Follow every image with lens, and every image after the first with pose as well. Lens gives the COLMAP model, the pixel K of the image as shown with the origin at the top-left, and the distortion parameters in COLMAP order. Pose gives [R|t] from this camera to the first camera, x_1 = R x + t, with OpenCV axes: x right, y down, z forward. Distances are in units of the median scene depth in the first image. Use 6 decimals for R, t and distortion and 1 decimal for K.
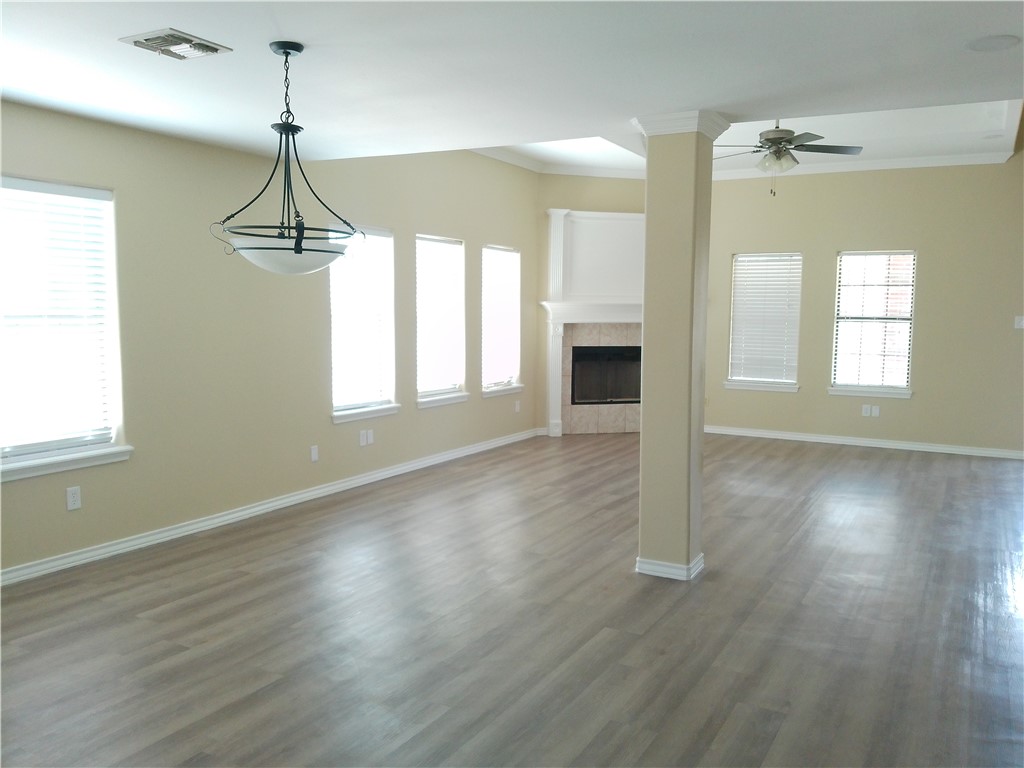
lens RADIAL K [[830.1, 0, 517.6], [0, 830.1, 387.7], [0, 0, 1]] dist [0.095359, -0.165394]
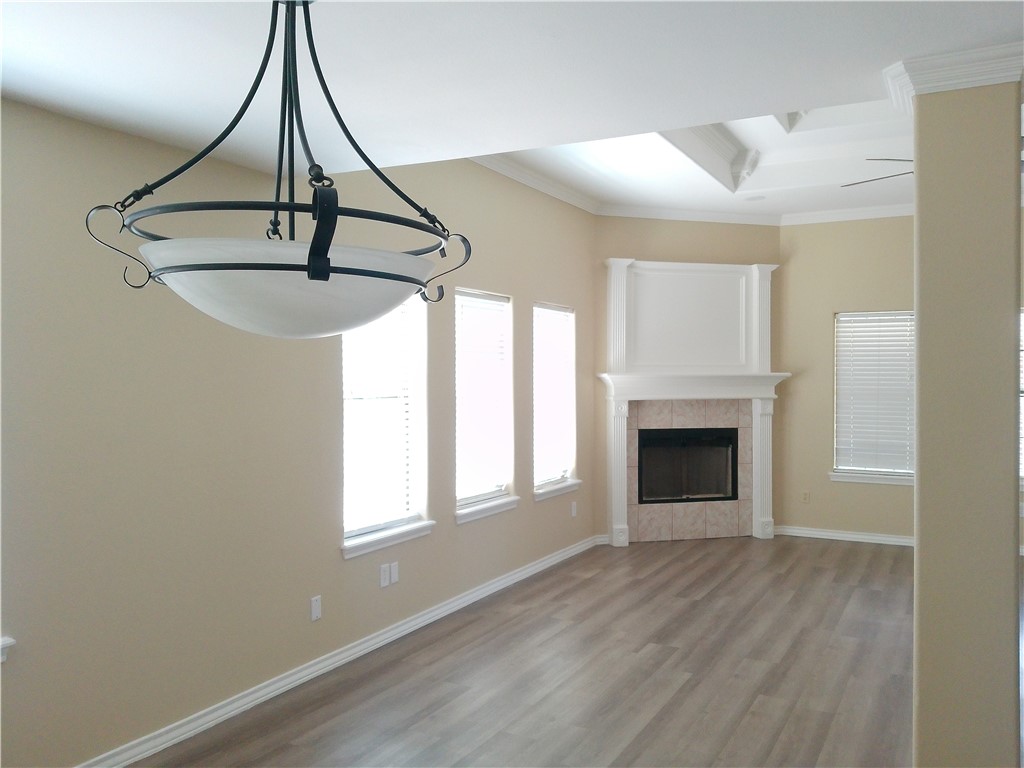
lens RADIAL K [[830.1, 0, 509.6], [0, 830.1, 377.0], [0, 0, 1]] dist [0.095359, -0.165394]
pose [[0.999952, -0.009406, 0.002763, -0.065410], [0.009623, 0.995599, -0.093224, -0.030069], [-0.001874, 0.093246, 0.995641, 0.232968]]
